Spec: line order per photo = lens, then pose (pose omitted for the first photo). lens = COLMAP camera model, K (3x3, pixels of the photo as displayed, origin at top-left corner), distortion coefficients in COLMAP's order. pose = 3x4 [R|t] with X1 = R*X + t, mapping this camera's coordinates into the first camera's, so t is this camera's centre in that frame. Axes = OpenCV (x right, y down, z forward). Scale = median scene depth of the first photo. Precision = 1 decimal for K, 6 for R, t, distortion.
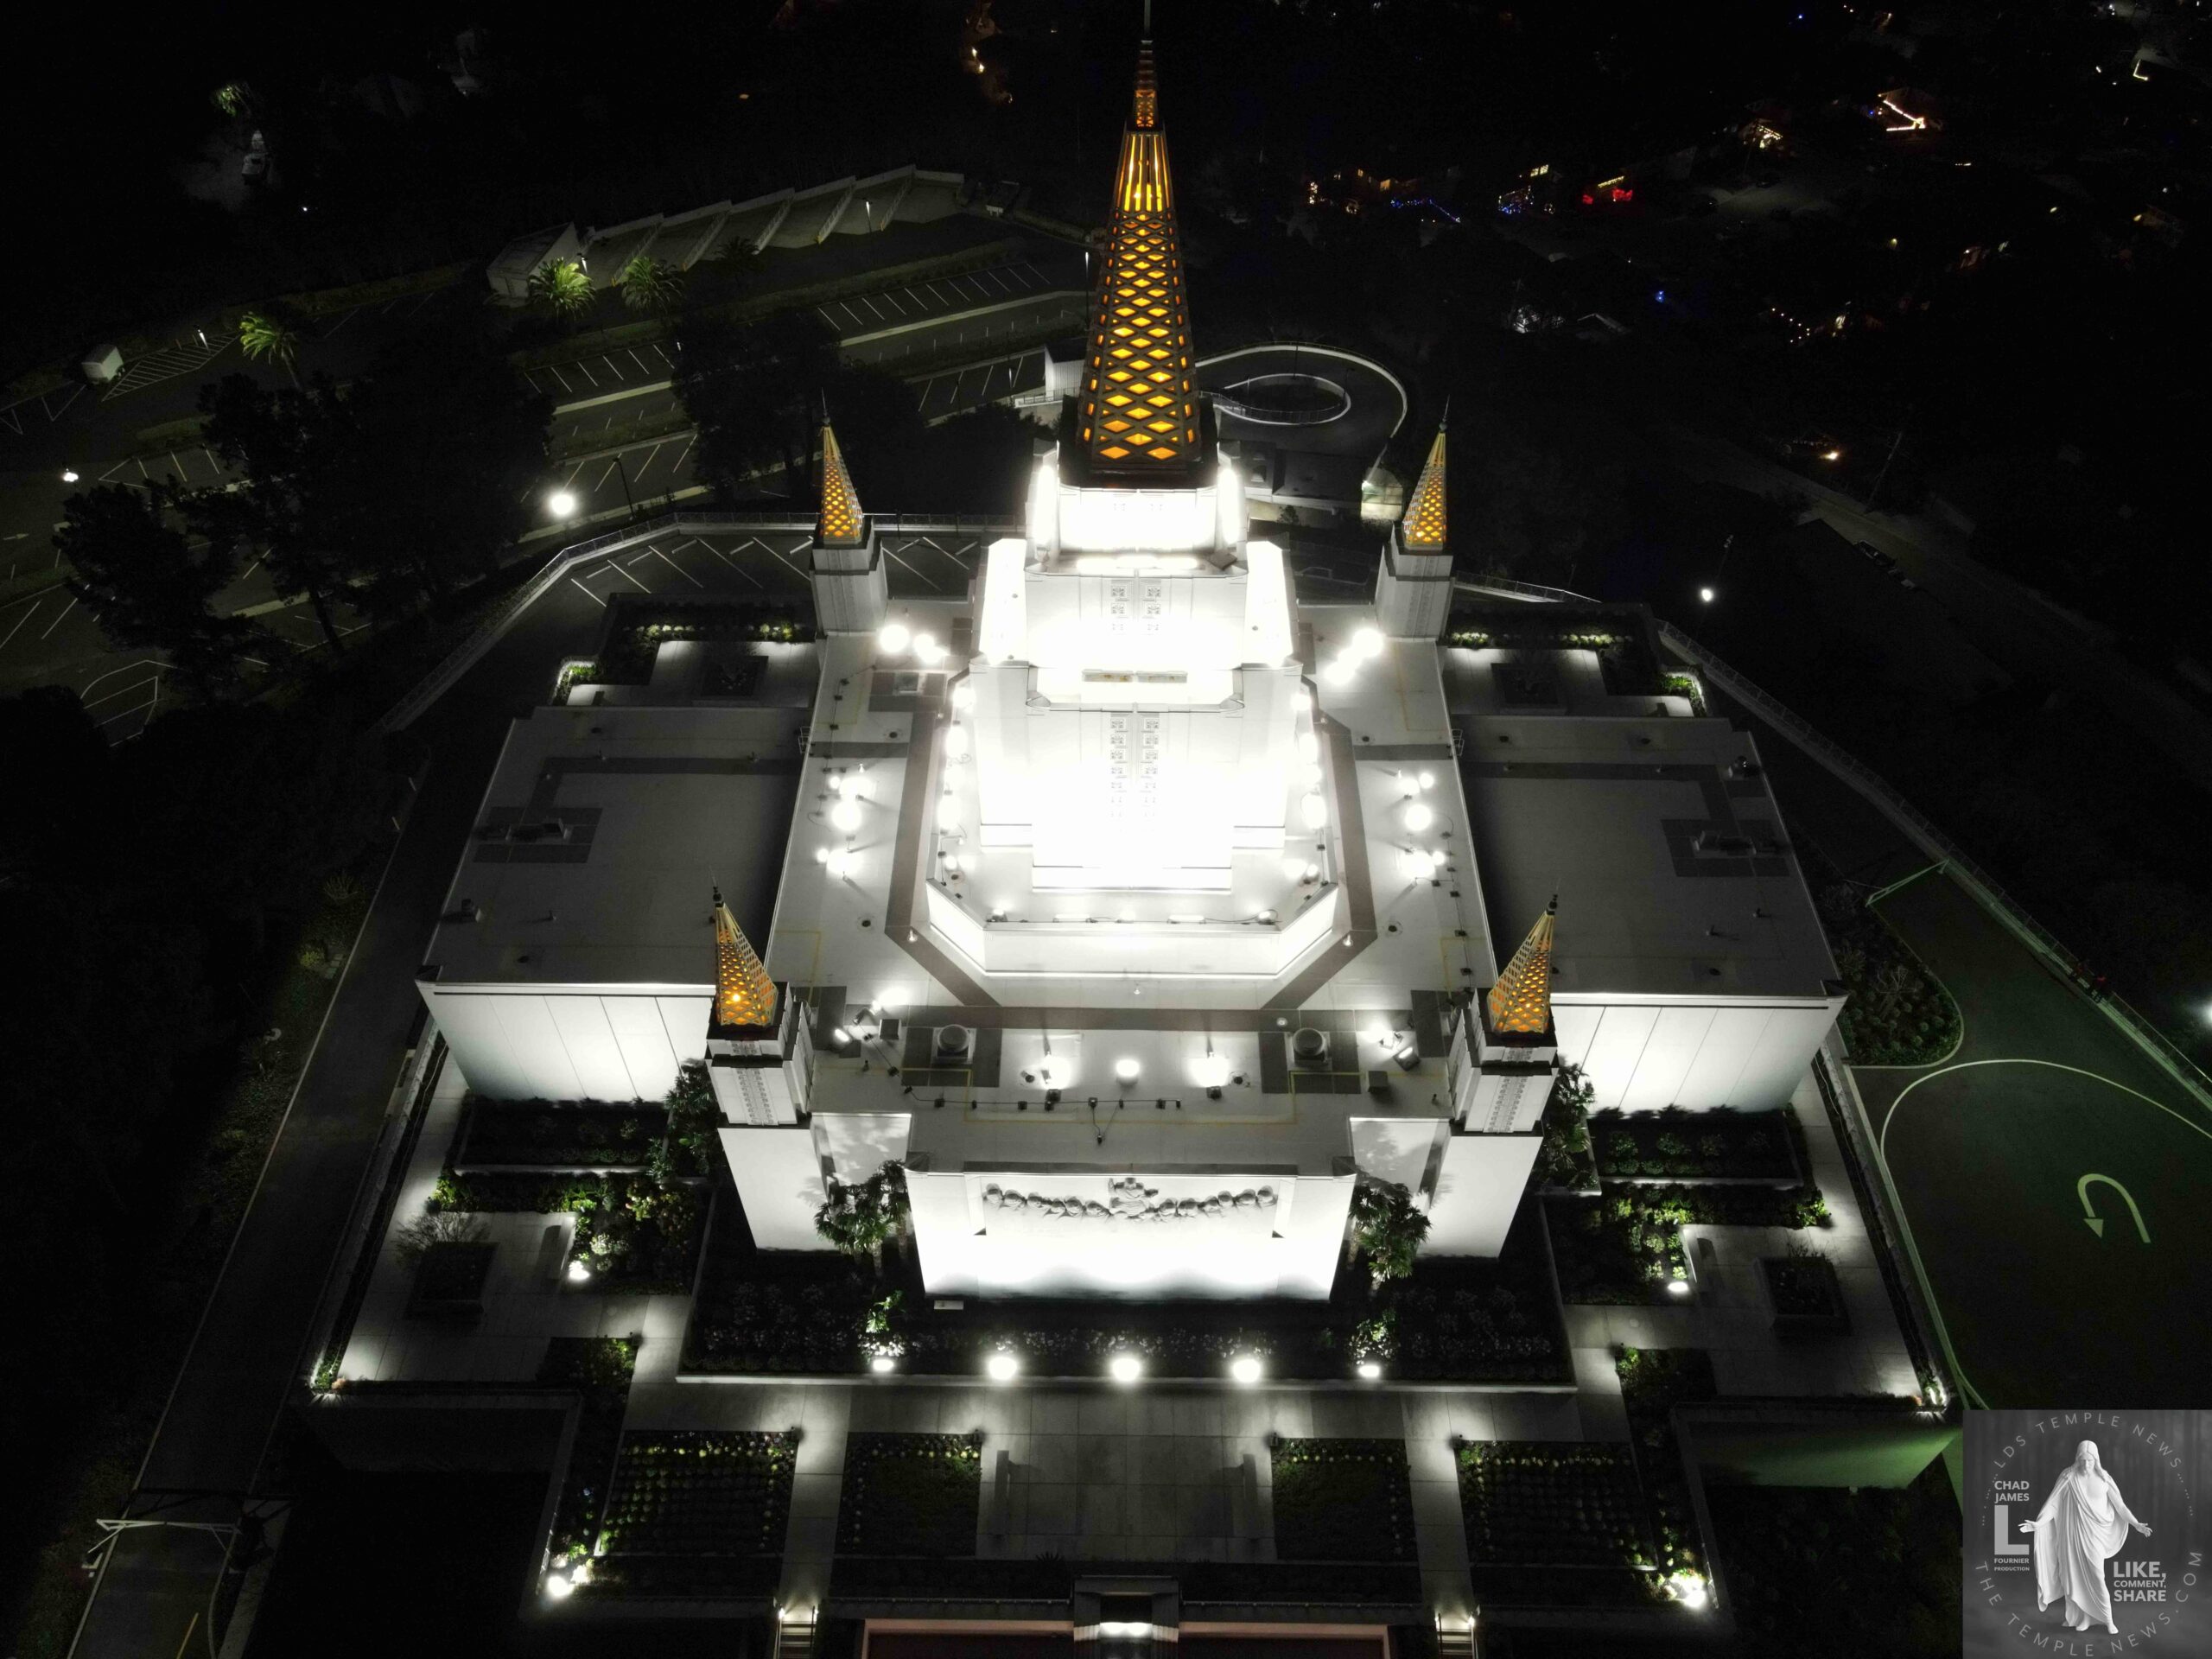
lens RADIAL K [[1619.9, 0, 1111.4], [0, 1619.9, 806.1], [0, 0, 1]] dist [0.000395, 0.026451]
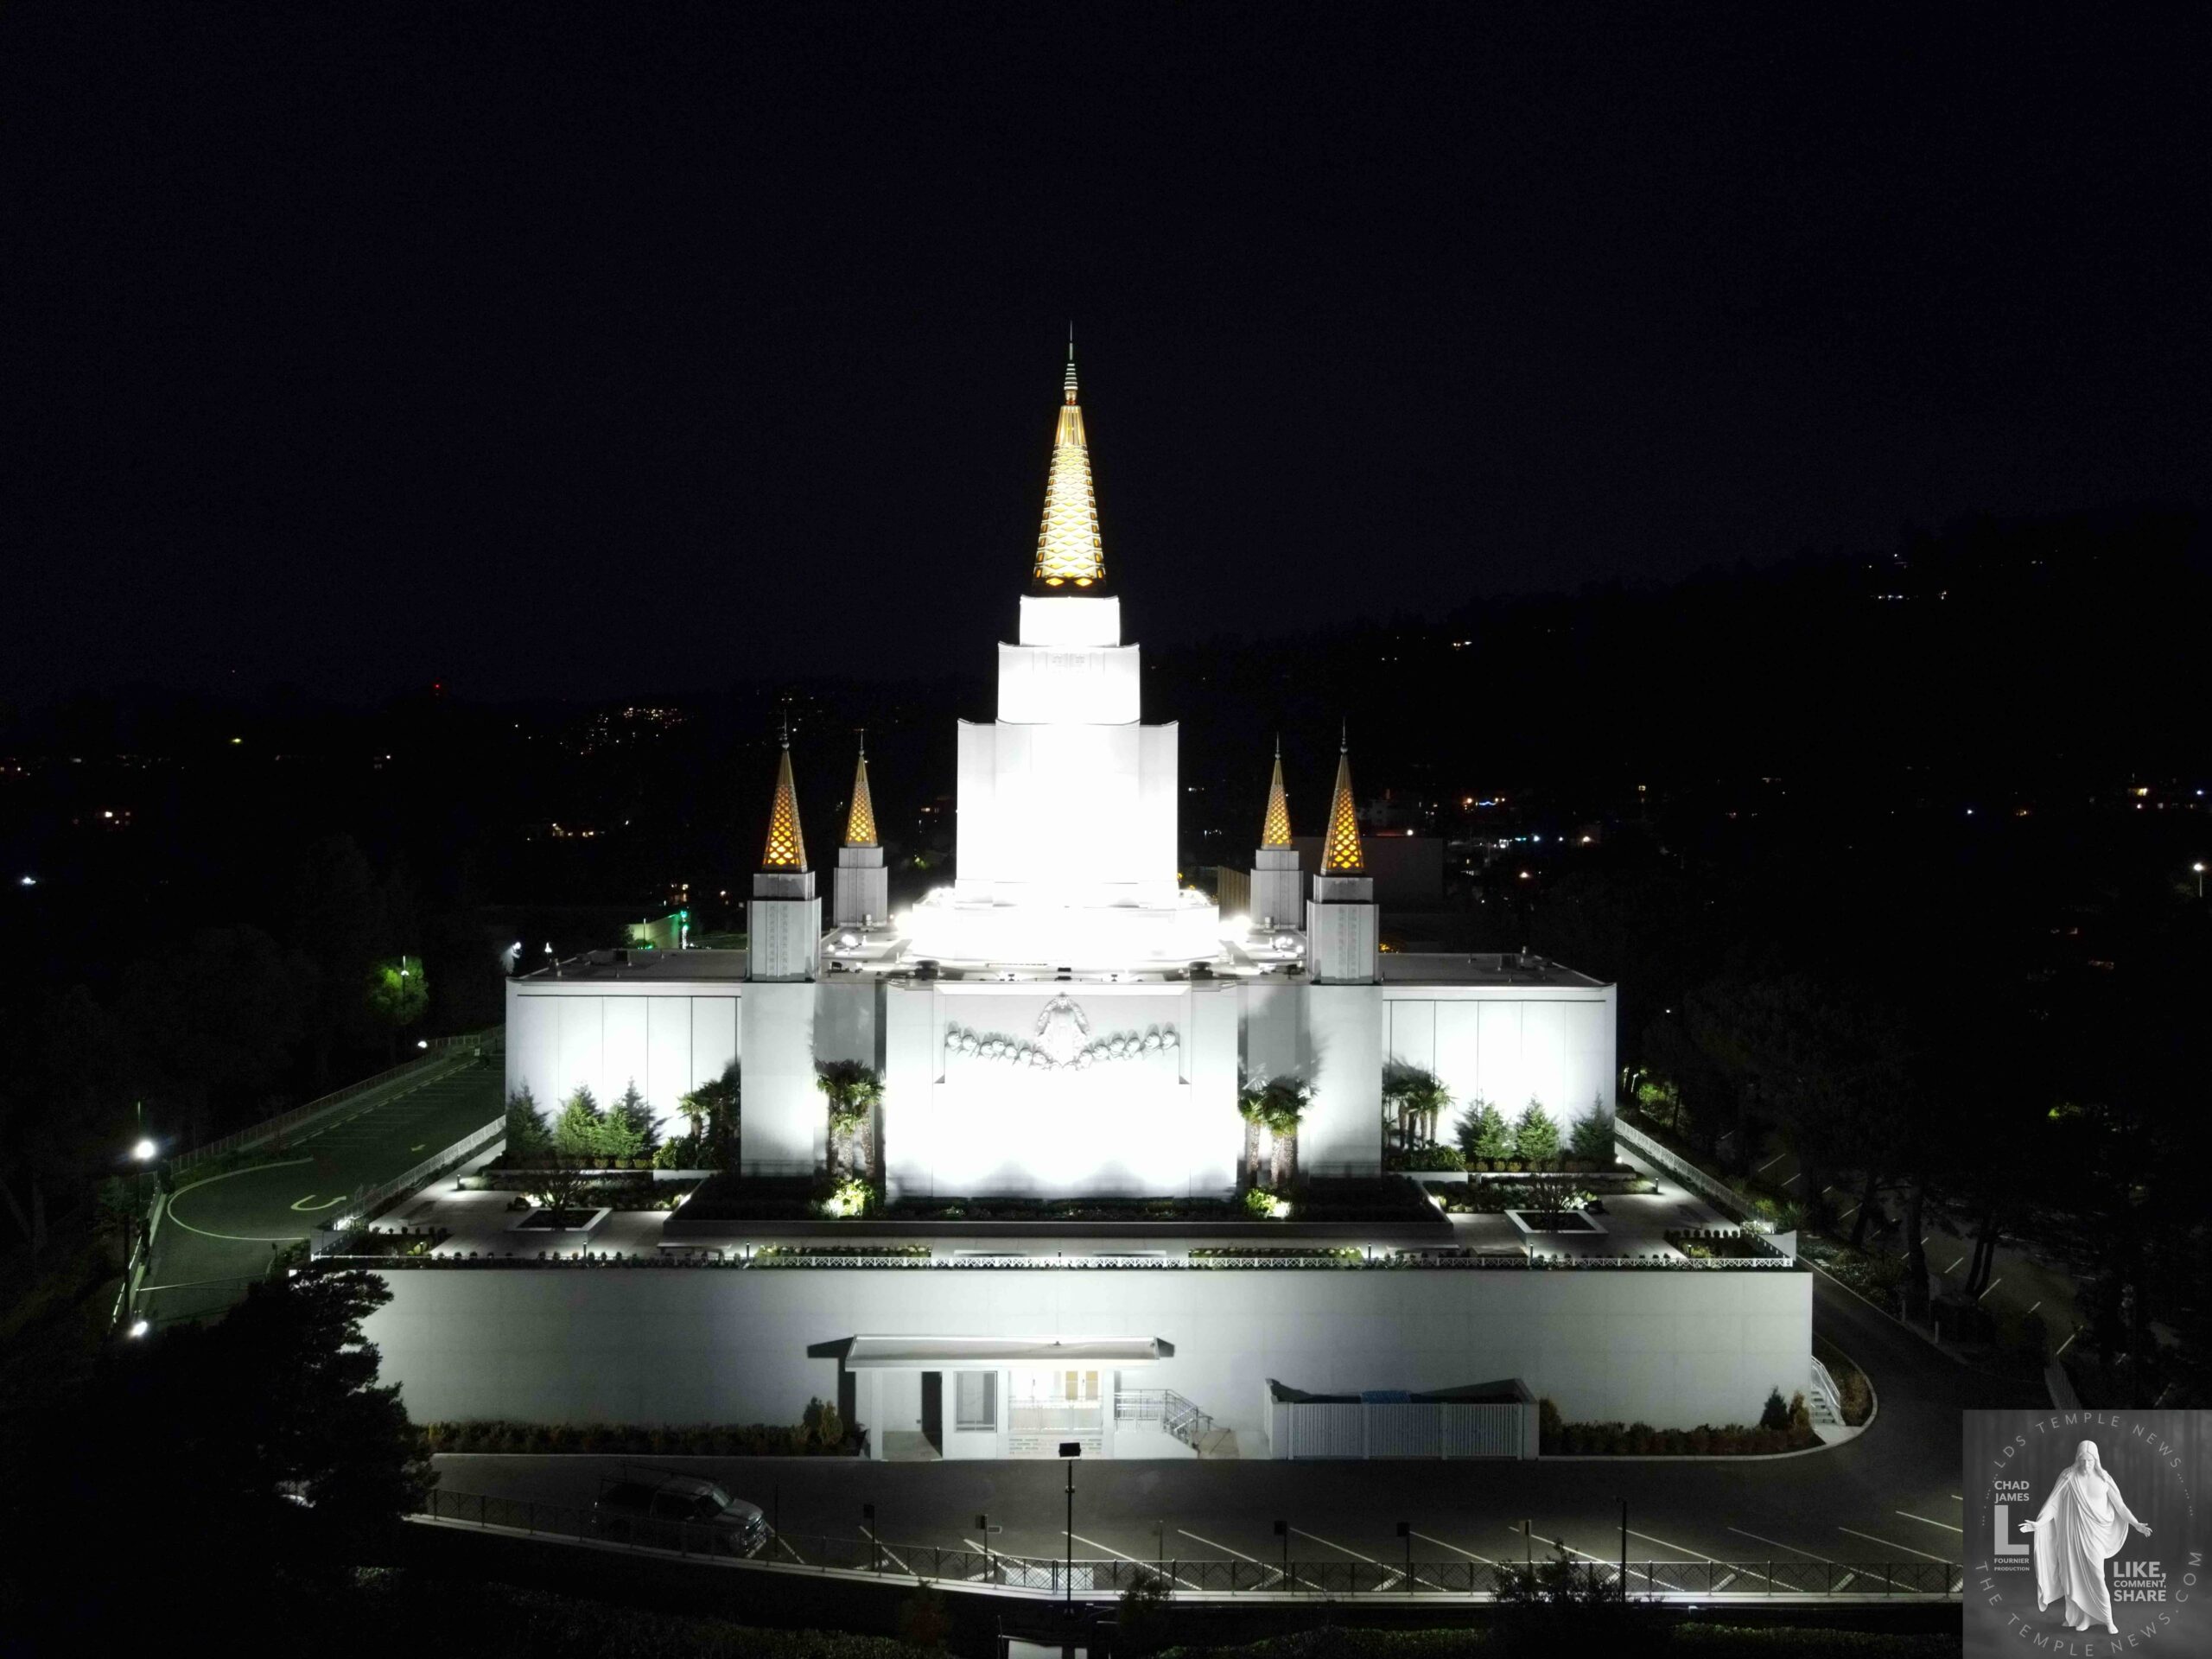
lens RADIAL K [[1619.9, 0, 1116.9], [0, 1619.9, 824.4], [0, 0, 1]] dist [0.000395, 0.026451]
pose [[0.999552, 0.002159, 0.029850, 0.012895], [0.019856, 0.698425, -0.715407, 0.894235], [-0.022393, 0.715680, 0.698070, 0.008314]]
